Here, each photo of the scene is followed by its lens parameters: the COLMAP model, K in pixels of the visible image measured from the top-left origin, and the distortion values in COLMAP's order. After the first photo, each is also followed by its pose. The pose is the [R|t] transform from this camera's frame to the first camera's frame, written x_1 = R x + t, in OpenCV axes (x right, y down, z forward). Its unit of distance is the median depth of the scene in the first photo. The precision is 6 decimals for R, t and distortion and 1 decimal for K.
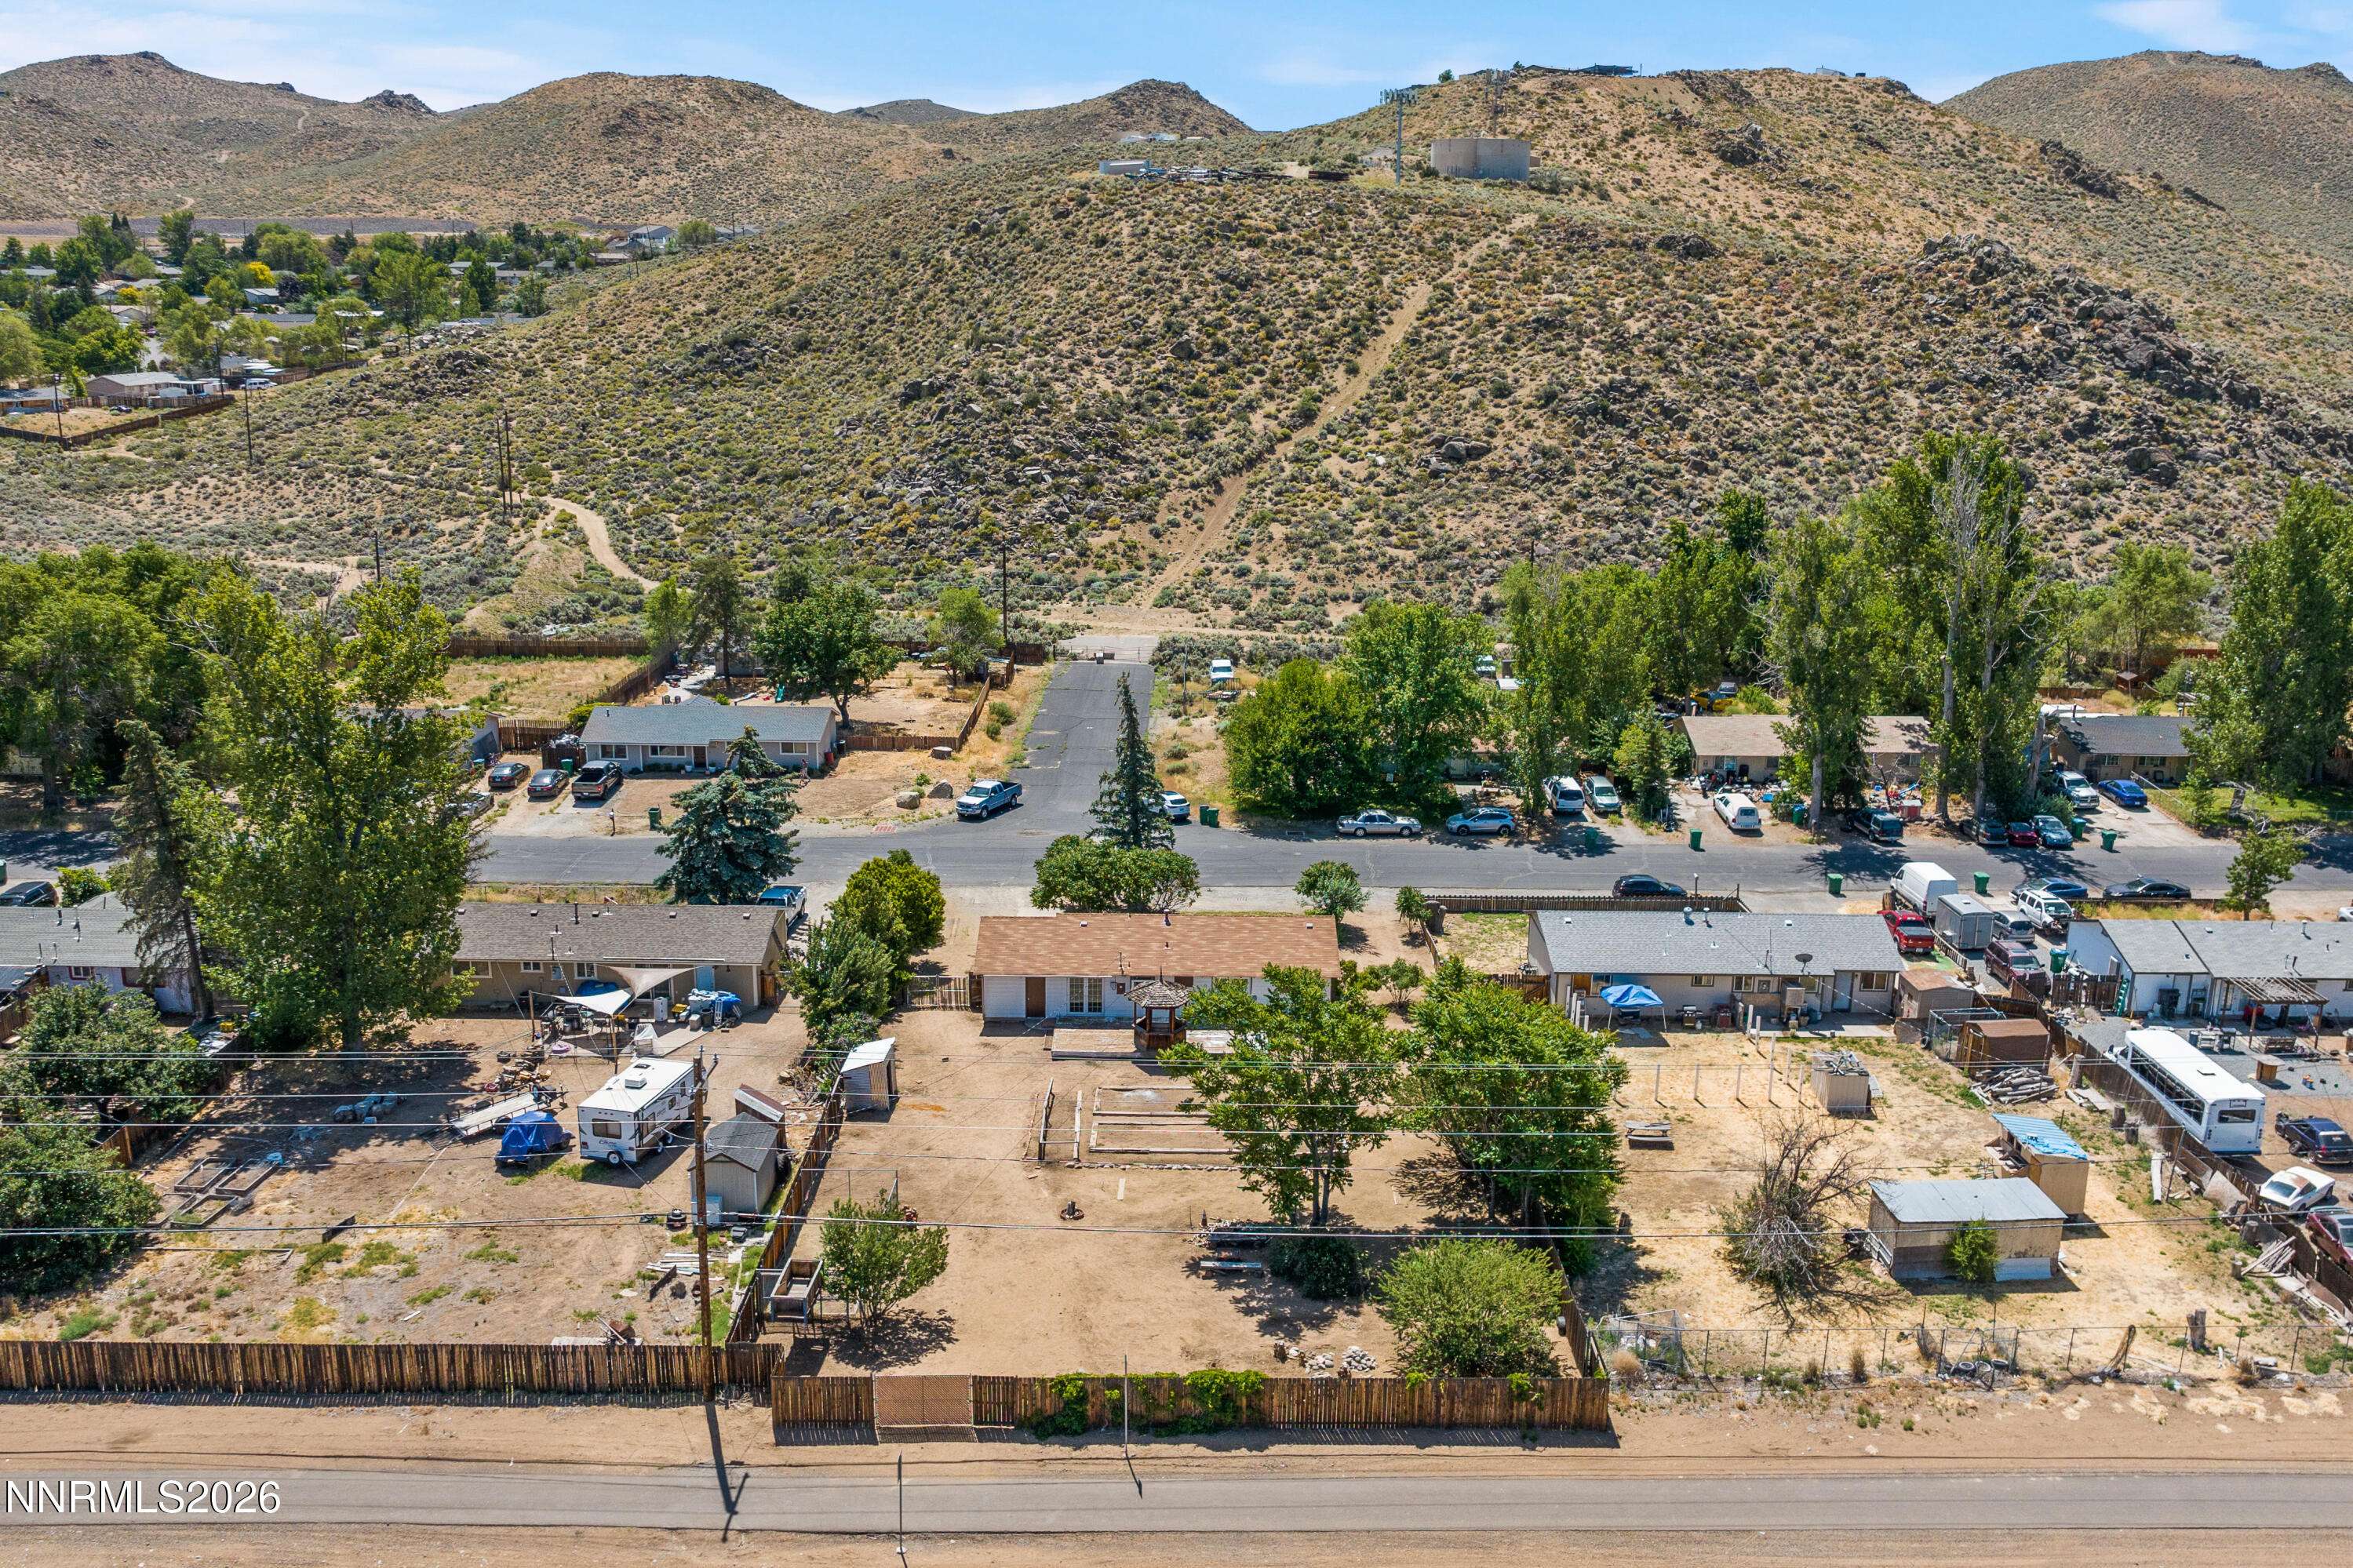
lens RADIAL K [[1866.2, 0, 1176.5], [0, 1866.2, 784.0], [0, 0, 1]] dist [0.002681, -0.038335]
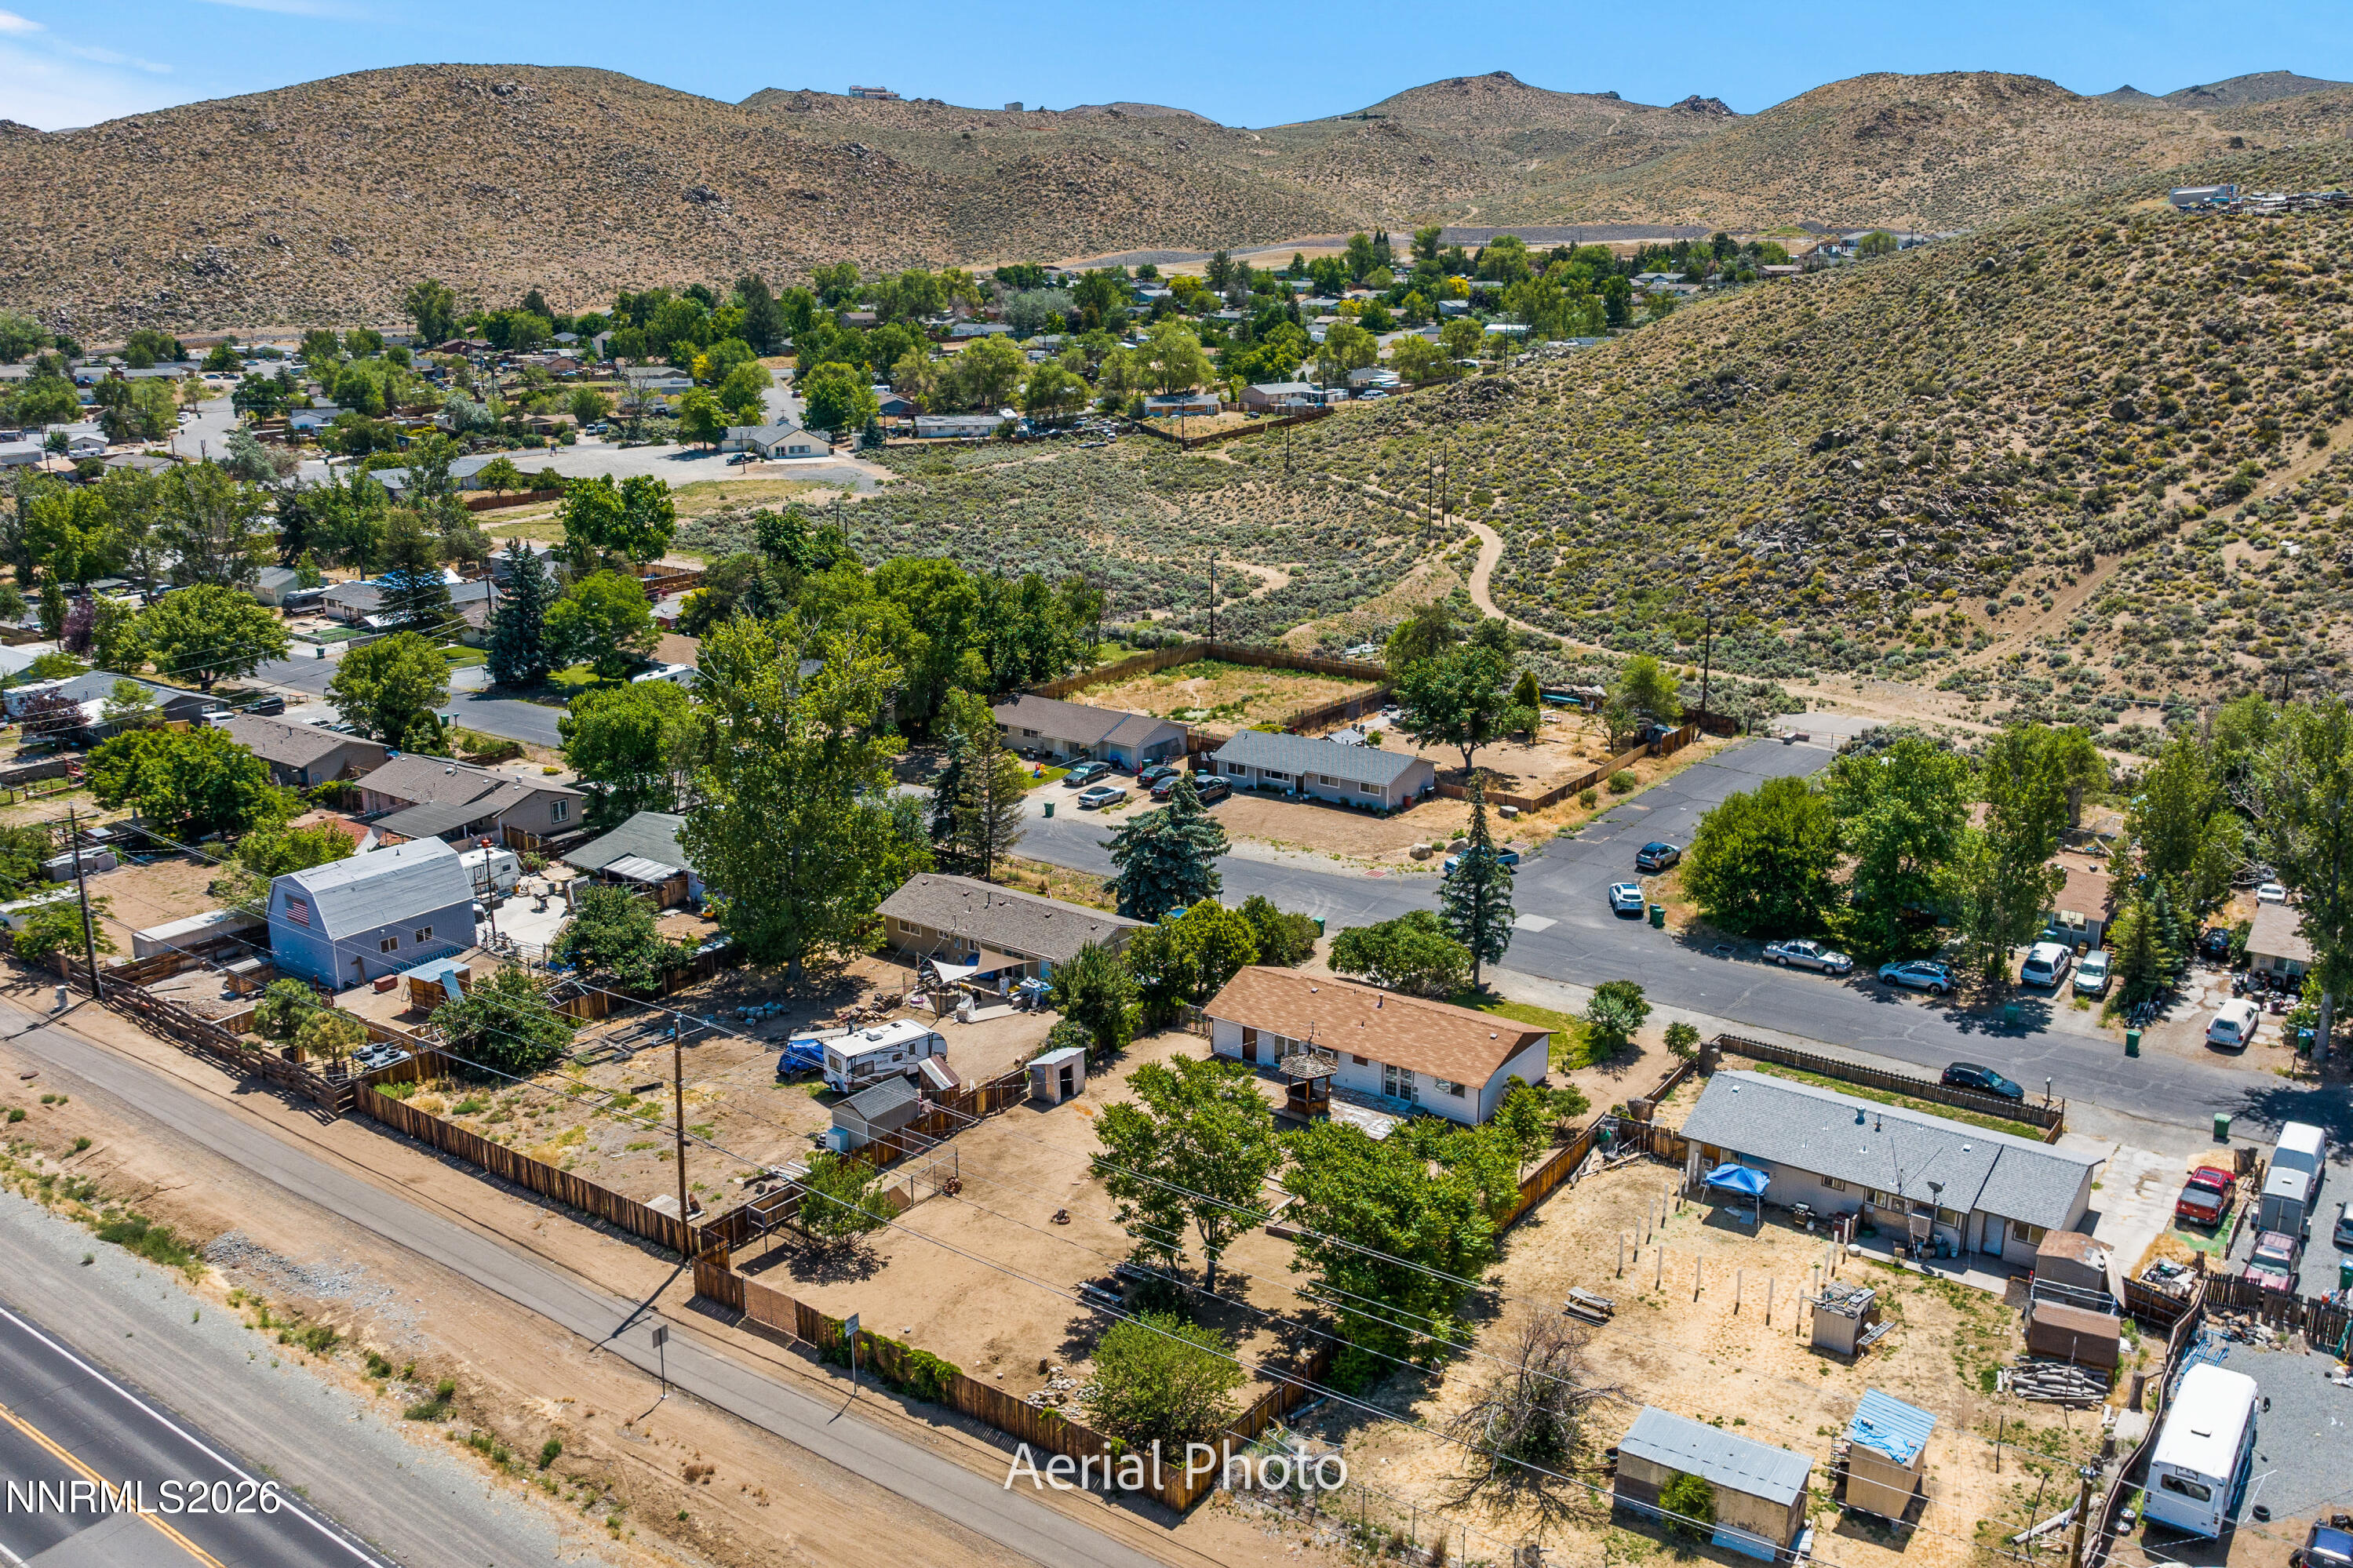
lens RADIAL K [[1799.4, 0, 1176.5], [0, 1799.4, 784.0], [0, 0, 1]] dist [-0.011152, -0.004250]
pose [[0.824947, 0.145177, -0.546248, 0.146127], [-0.142821, 0.988629, 0.047059, -0.028193], [0.546868, 0.039194, 0.836301, 0.011403]]
